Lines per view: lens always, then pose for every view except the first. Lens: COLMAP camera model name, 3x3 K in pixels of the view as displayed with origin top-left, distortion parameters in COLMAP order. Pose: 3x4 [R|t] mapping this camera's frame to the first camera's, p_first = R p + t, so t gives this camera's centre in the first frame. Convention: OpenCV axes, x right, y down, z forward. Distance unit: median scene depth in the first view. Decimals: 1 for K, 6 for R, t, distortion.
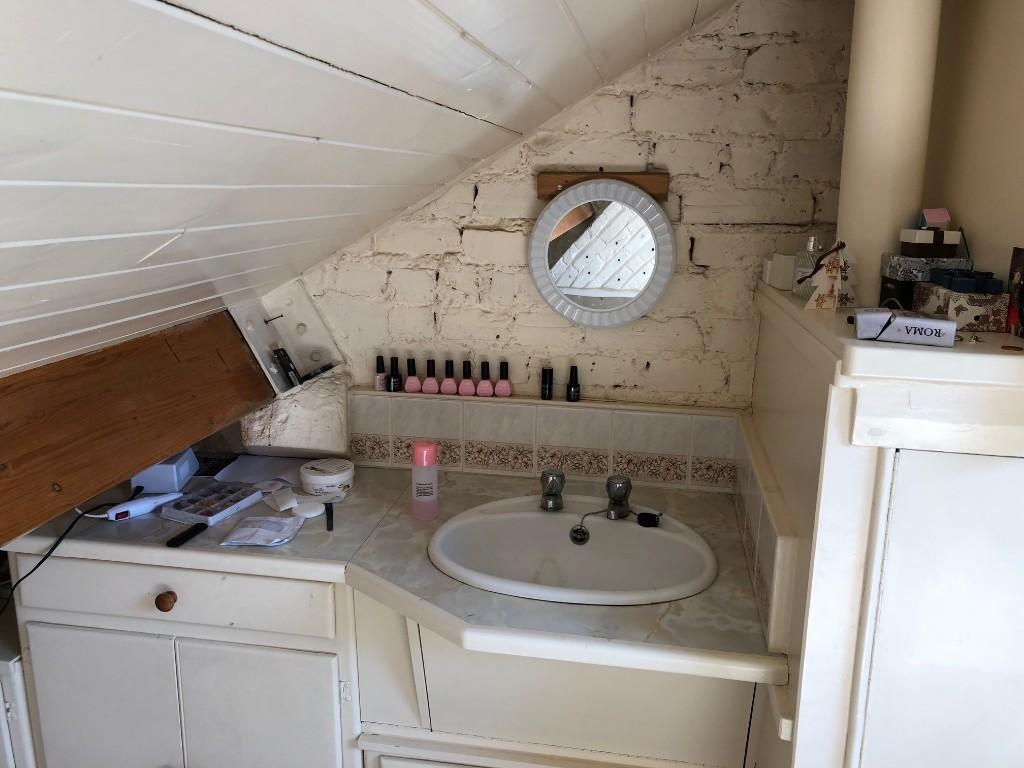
lens RADIAL K [[828.9, 0, 510.5], [0, 828.9, 368.0], [0, 0, 1]] dist [0.000434, 0.000200]
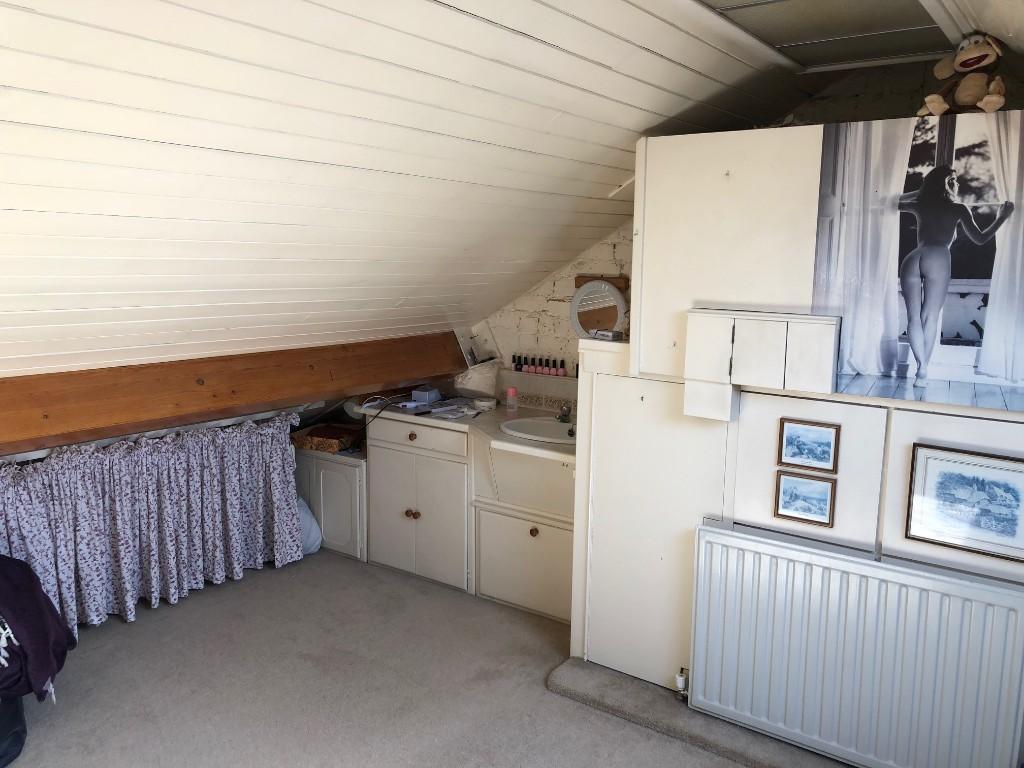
lens RADIAL K [[855.4, 0, 512.0], [0, 855.4, 384.0], [0, 0, 1]] dist [0.004822, 0.001091]
pose [[0.899297, 0.069415, -0.431794, 0.879485], [-0.098964, 0.994013, -0.046316, 0.178475], [0.425993, 0.084384, 0.900782, -1.133297]]
